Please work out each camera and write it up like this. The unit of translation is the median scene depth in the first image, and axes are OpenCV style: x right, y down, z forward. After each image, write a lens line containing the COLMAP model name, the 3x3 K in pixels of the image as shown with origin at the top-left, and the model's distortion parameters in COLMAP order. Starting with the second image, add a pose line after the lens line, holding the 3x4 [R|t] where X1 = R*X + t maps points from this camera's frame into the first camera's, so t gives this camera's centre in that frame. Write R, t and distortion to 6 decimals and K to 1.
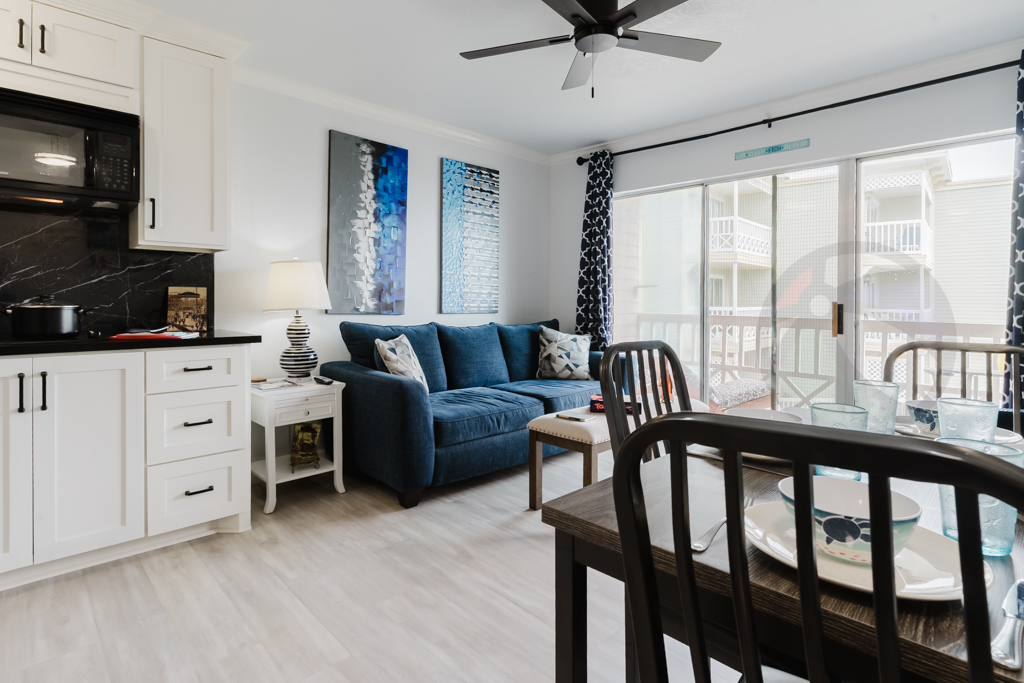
lens RADIAL K [[529.4, 0, 475.4], [0, 529.4, 301.5], [0, 0, 1]] dist [-0.001827, -0.000303]
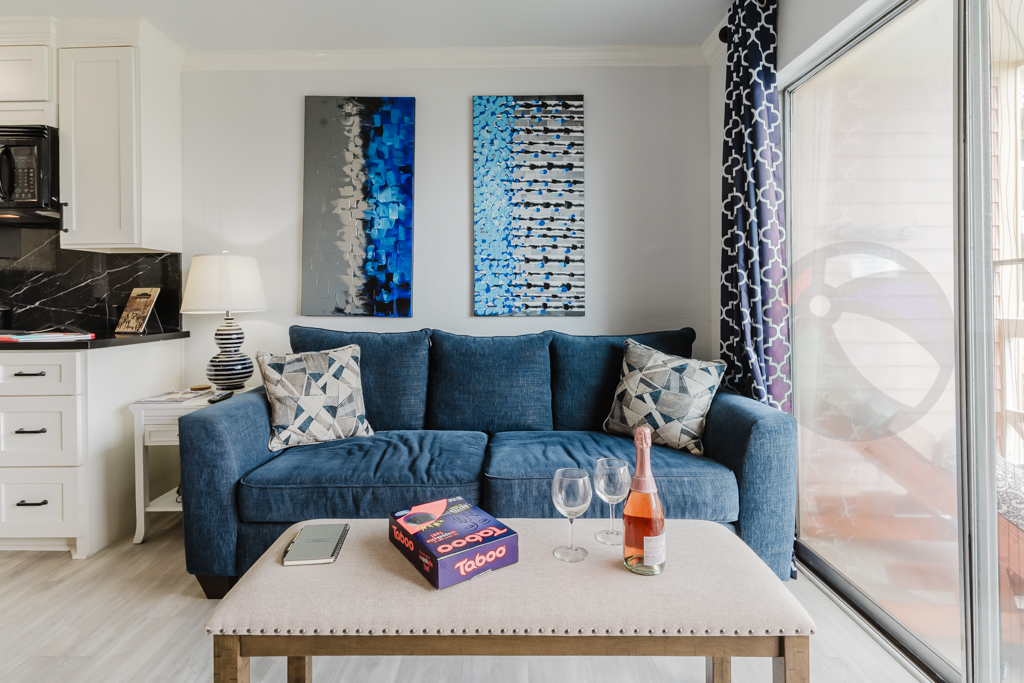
lens RADIAL K [[503.6, 0, 491.3], [0, 503.6, 293.7], [0, 0, 1]] dist [0.001165, 0.000445]
pose [[0.734790, -0.015929, -0.678107, 0.447378], [0.009953, 0.999870, -0.012702, 0.001711], [0.678221, 0.002584, 0.734853, 0.568937]]
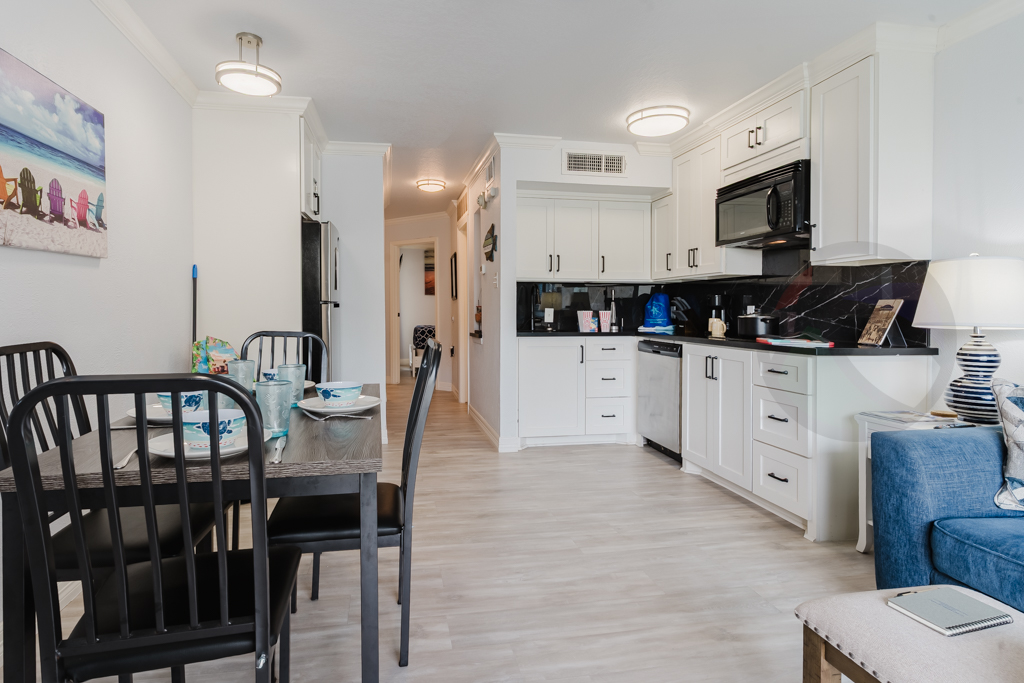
lens RADIAL K [[529.0, 0, 488.4], [0, 529.0, 320.4], [0, 0, 1]] dist [0.003789, 0.000613]
pose [[-0.511040, 0.008433, -0.859515, 0.505320], [-0.011271, 0.999800, 0.016511, 0.002375], [0.859483, 0.018125, -0.510843, 0.663581]]
